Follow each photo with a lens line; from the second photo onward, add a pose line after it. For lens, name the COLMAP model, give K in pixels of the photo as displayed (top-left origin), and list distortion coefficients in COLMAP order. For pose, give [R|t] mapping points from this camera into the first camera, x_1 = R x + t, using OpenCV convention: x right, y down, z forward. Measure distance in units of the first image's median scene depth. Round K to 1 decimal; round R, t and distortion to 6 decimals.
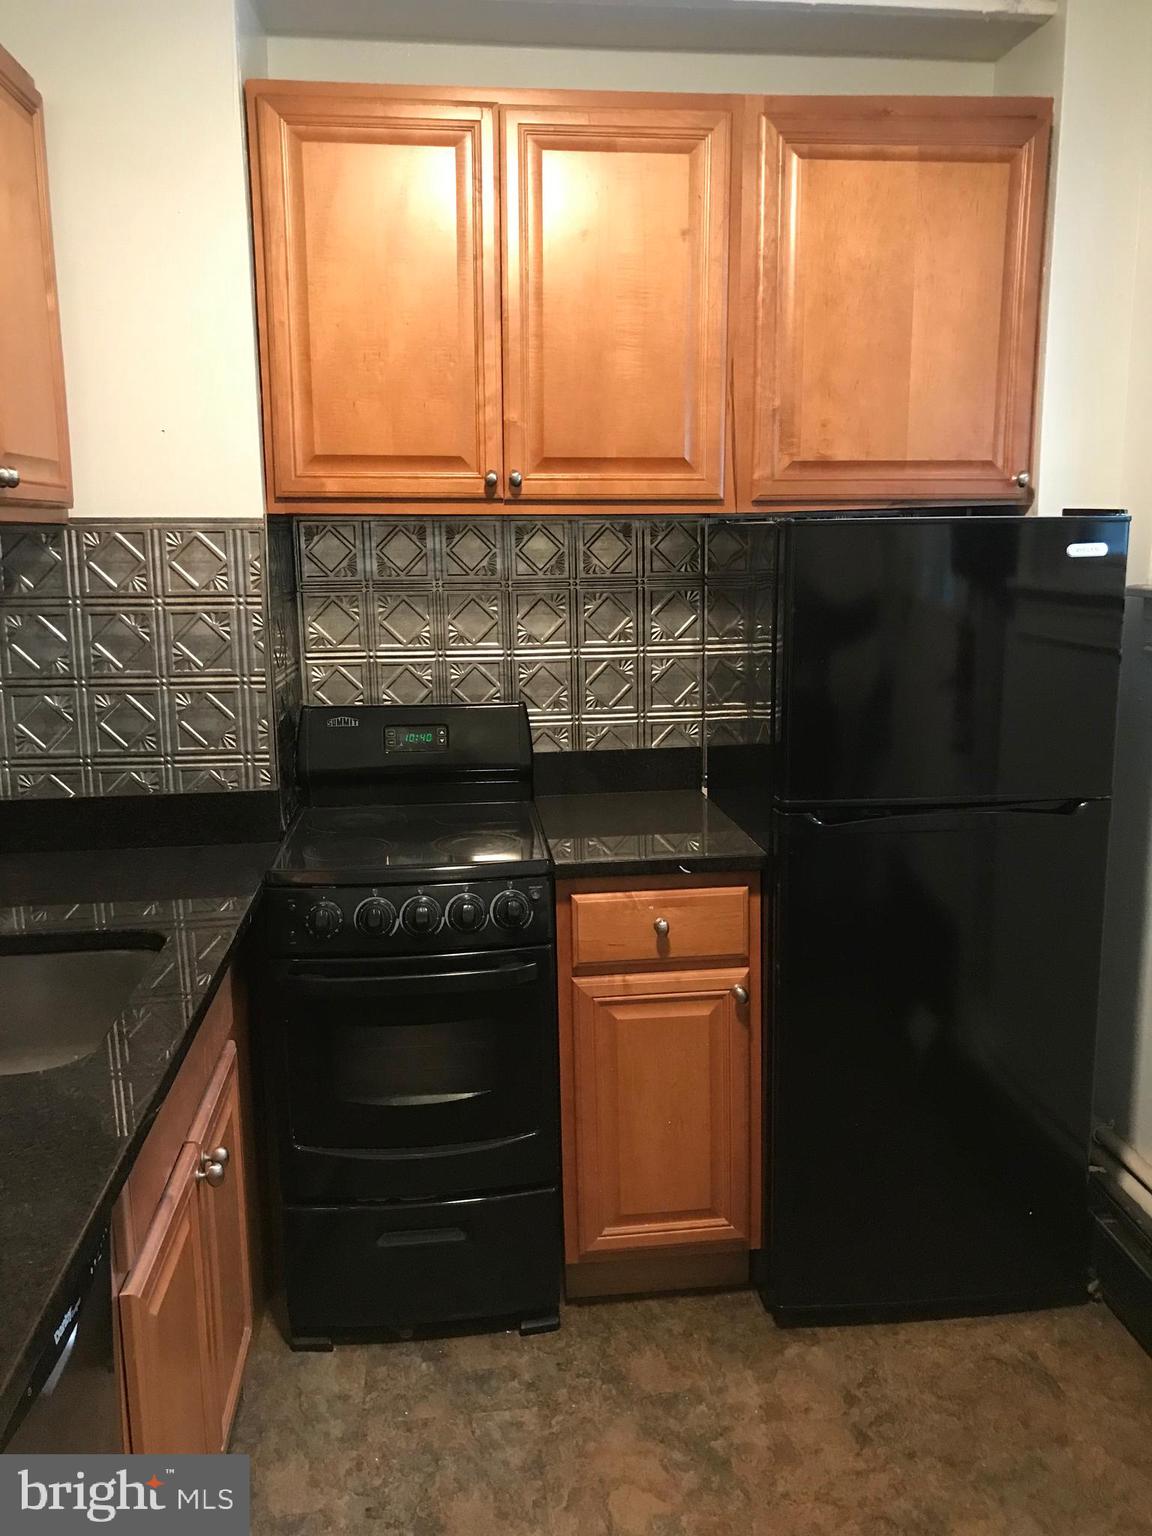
lens RADIAL K [[1262.6, 0, 575.4], [0, 1262.6, 765.9], [0, 0, 1]] dist [0.034773, -0.041863]
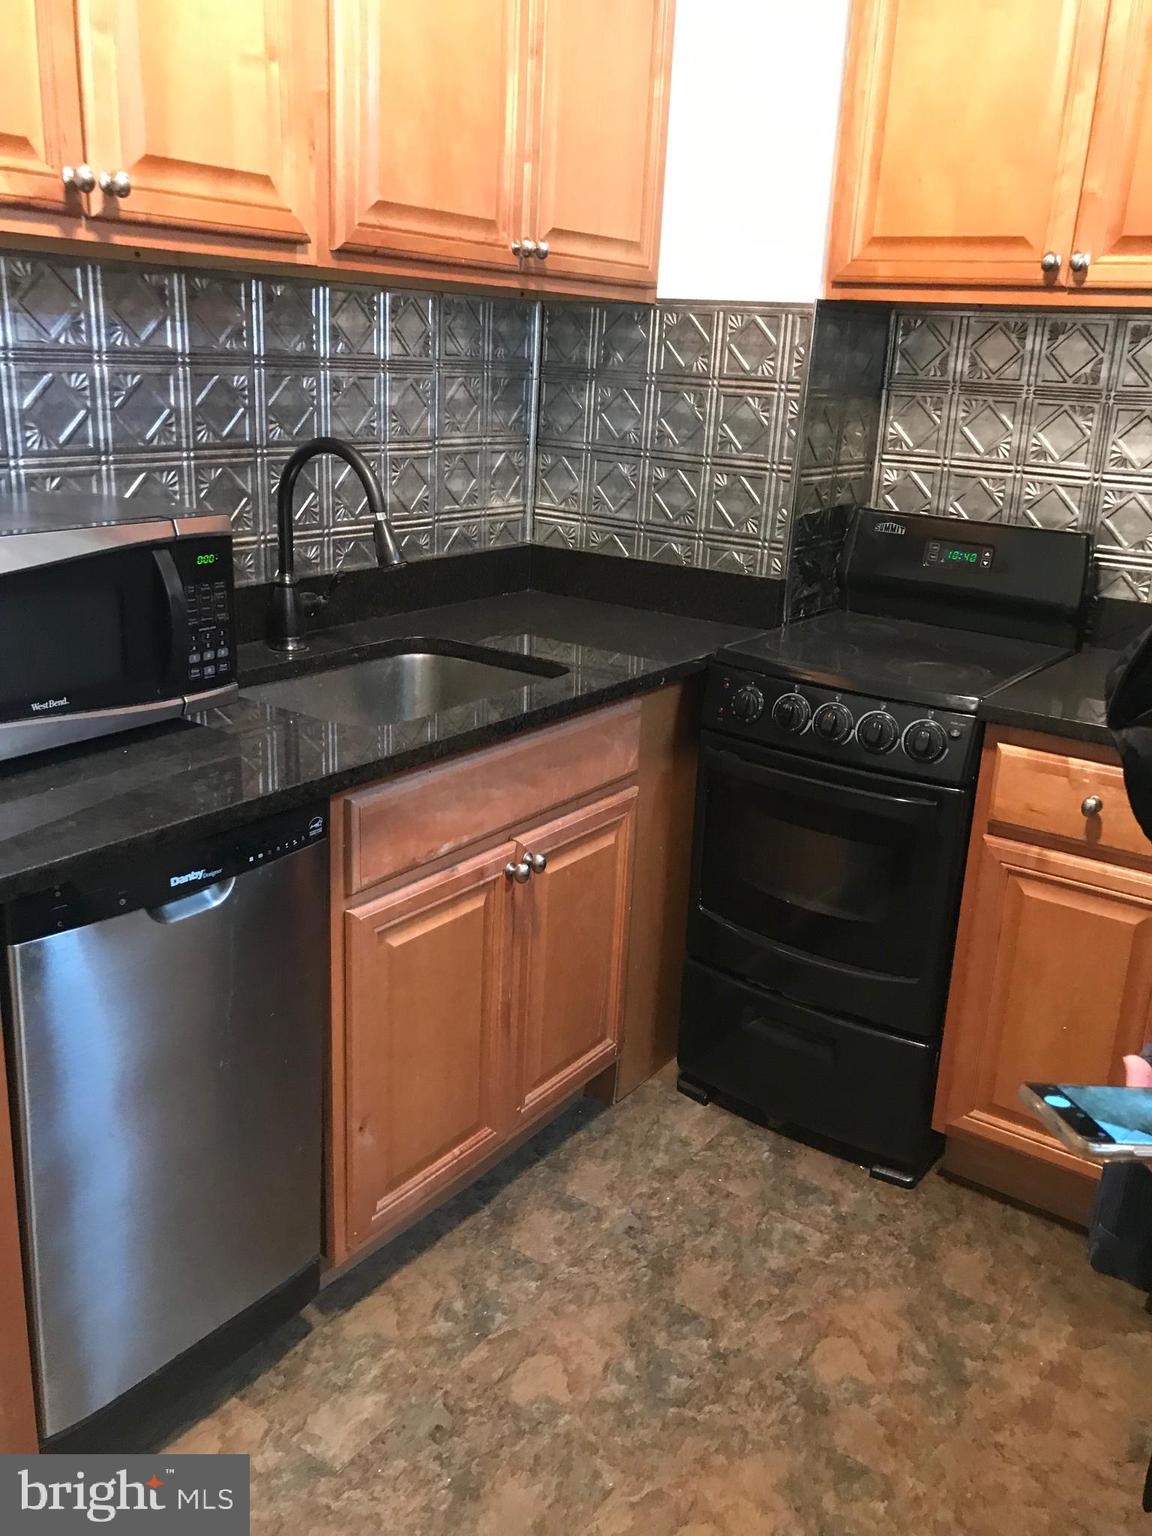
lens RADIAL K [[1262.6, 0, 578.5], [0, 1262.6, 735.8], [0, 0, 1]] dist [0.034773, -0.041863]
pose [[0.737238, 0.239468, -0.631771, 0.323294], [-0.175540, 0.970859, 0.163153, 0.003603], [0.652431, -0.009382, 0.757790, 0.123389]]
